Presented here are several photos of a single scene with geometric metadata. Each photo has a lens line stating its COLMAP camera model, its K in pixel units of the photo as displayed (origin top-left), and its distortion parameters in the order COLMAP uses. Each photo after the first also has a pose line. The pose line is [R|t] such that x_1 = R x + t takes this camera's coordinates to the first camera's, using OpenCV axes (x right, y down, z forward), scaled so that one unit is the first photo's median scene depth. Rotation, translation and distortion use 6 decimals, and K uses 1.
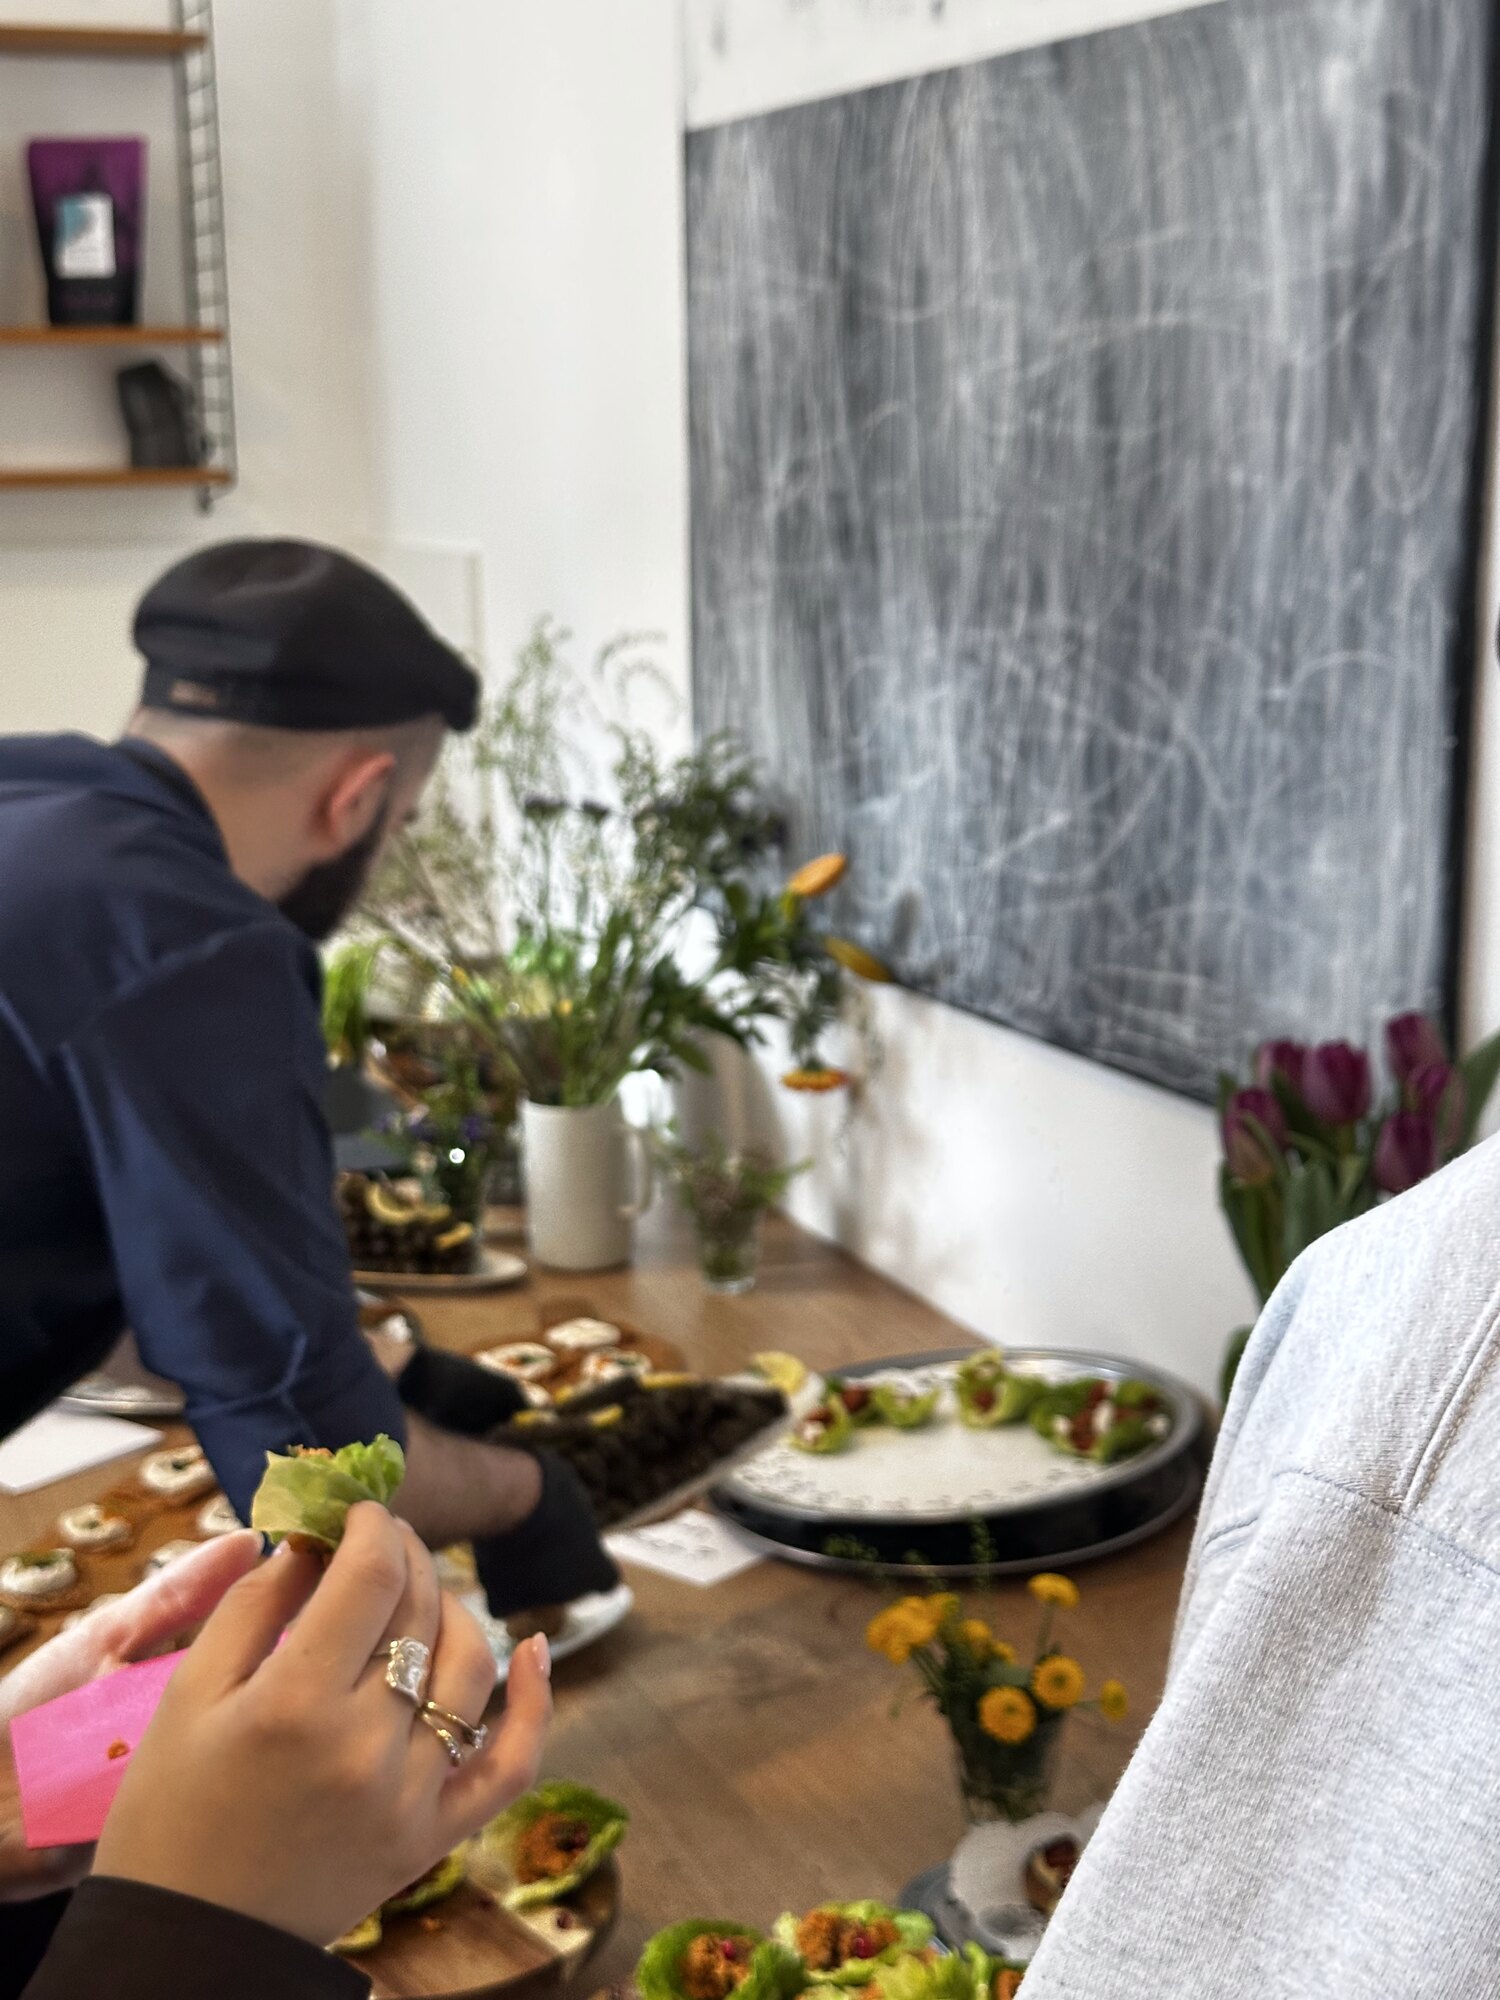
lens RADIAL K [[2951.8, 0, 750.0], [0, 2951.8, 1000.0], [0, 0, 1]] dist [0.279723, -0.598284]
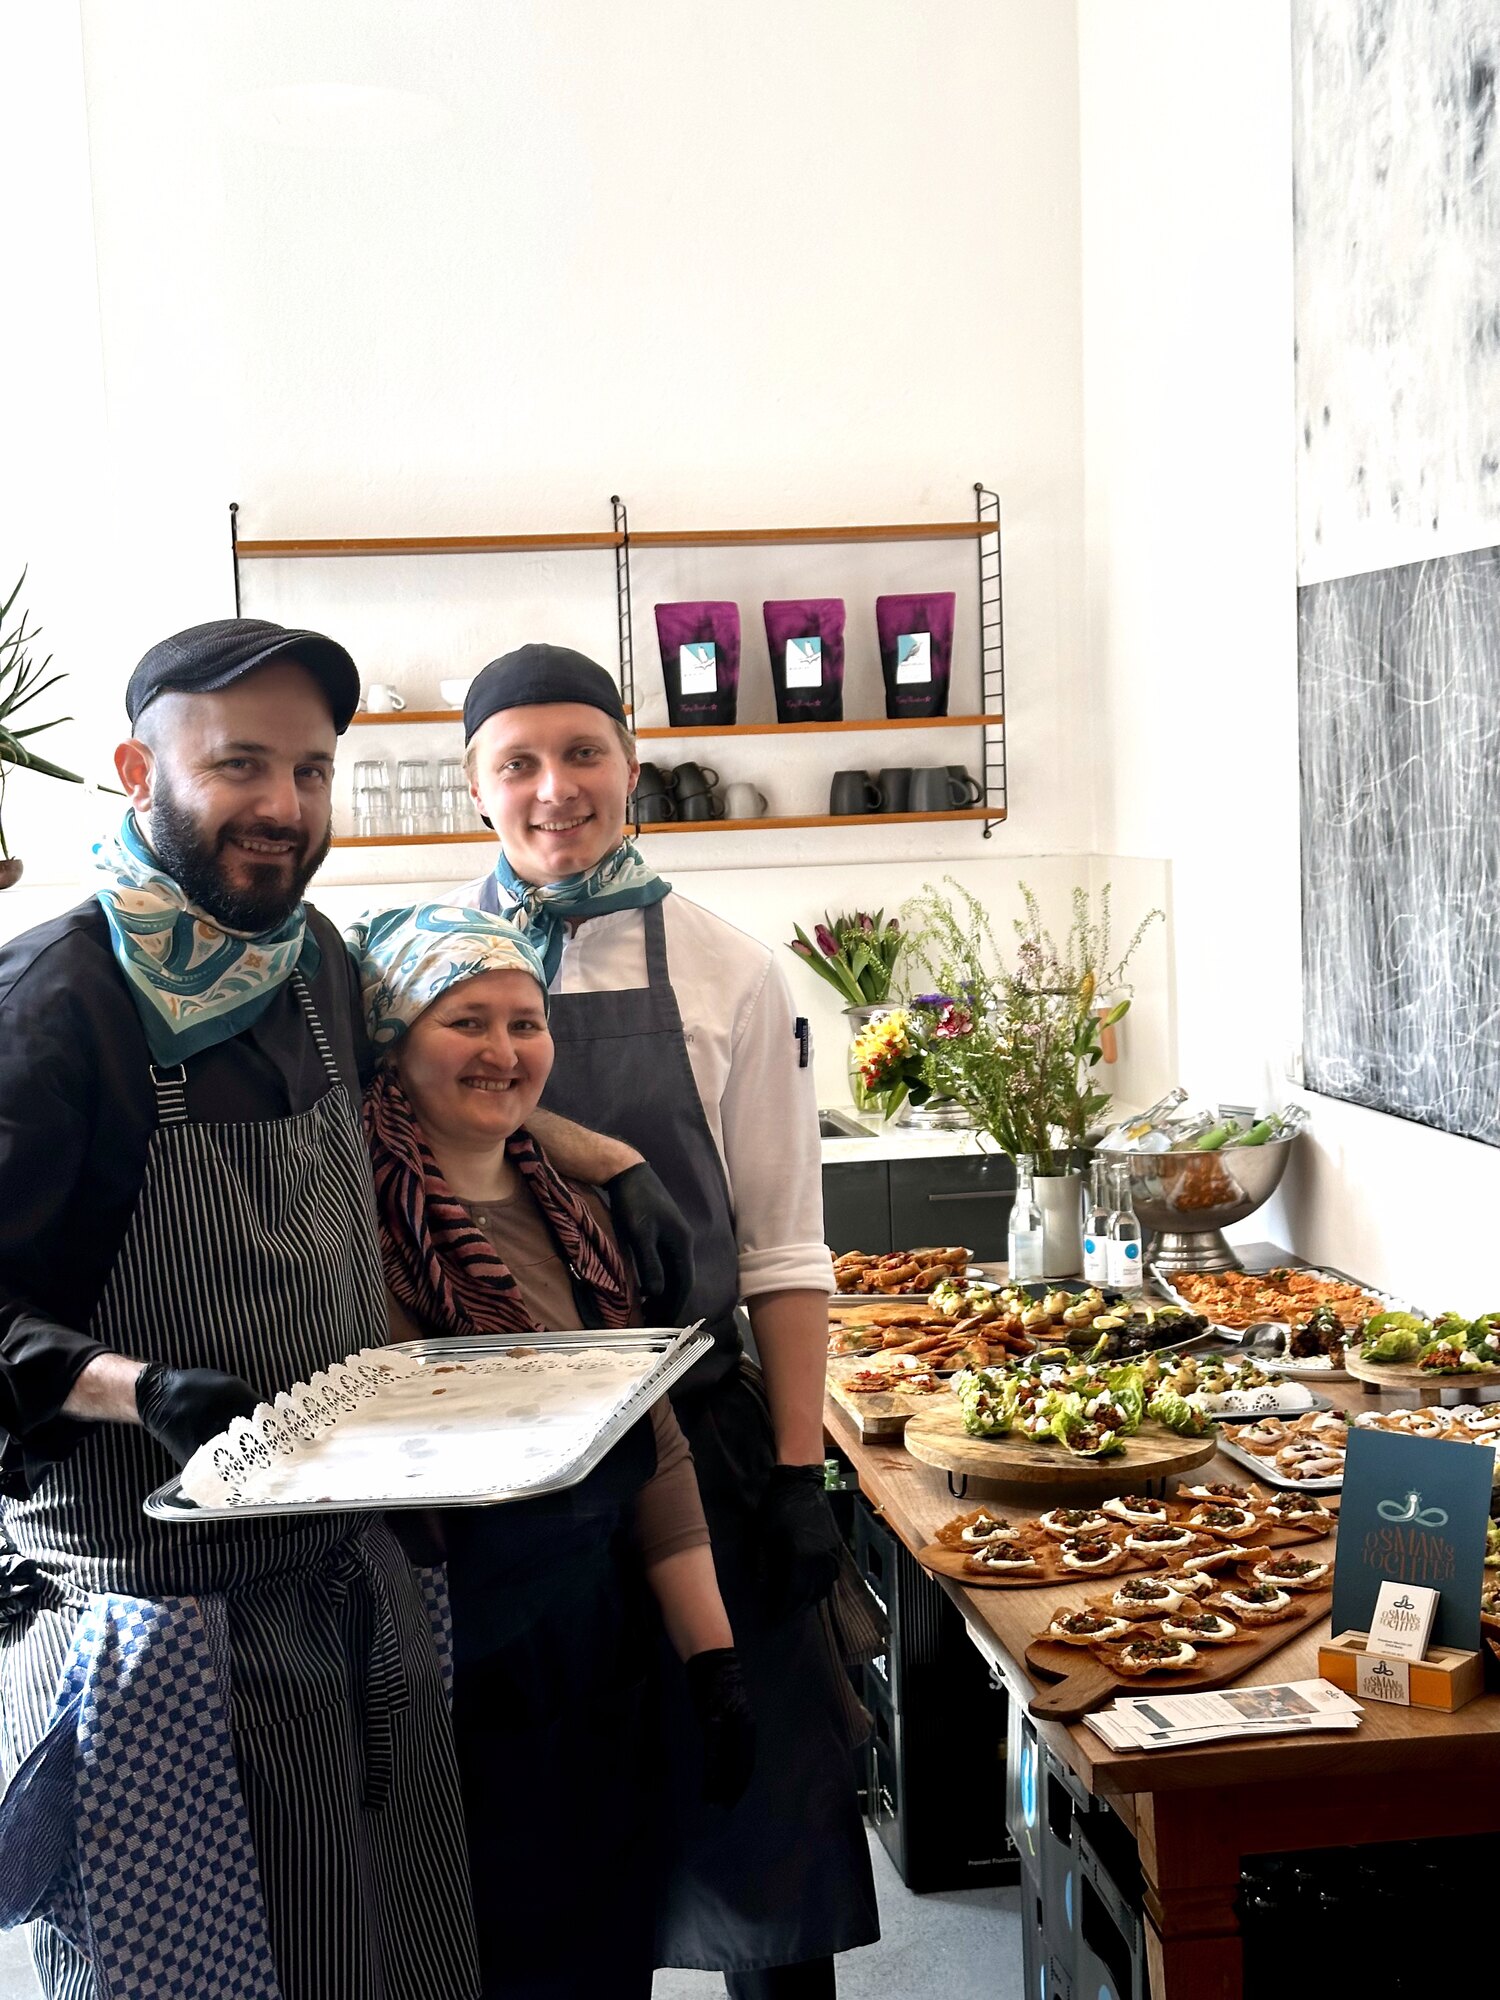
lens RADIAL K [[2951.8, 0, 750.0], [0, 2951.8, 1000.0], [0, 0, 1]] dist [0.279723, -0.598284]
pose [[0.967462, 0.002493, -0.253003, 0.122323], [-0.030929, 0.993617, -0.108481, 0.128322], [0.251118, 0.112777, 0.961364, -0.685550]]
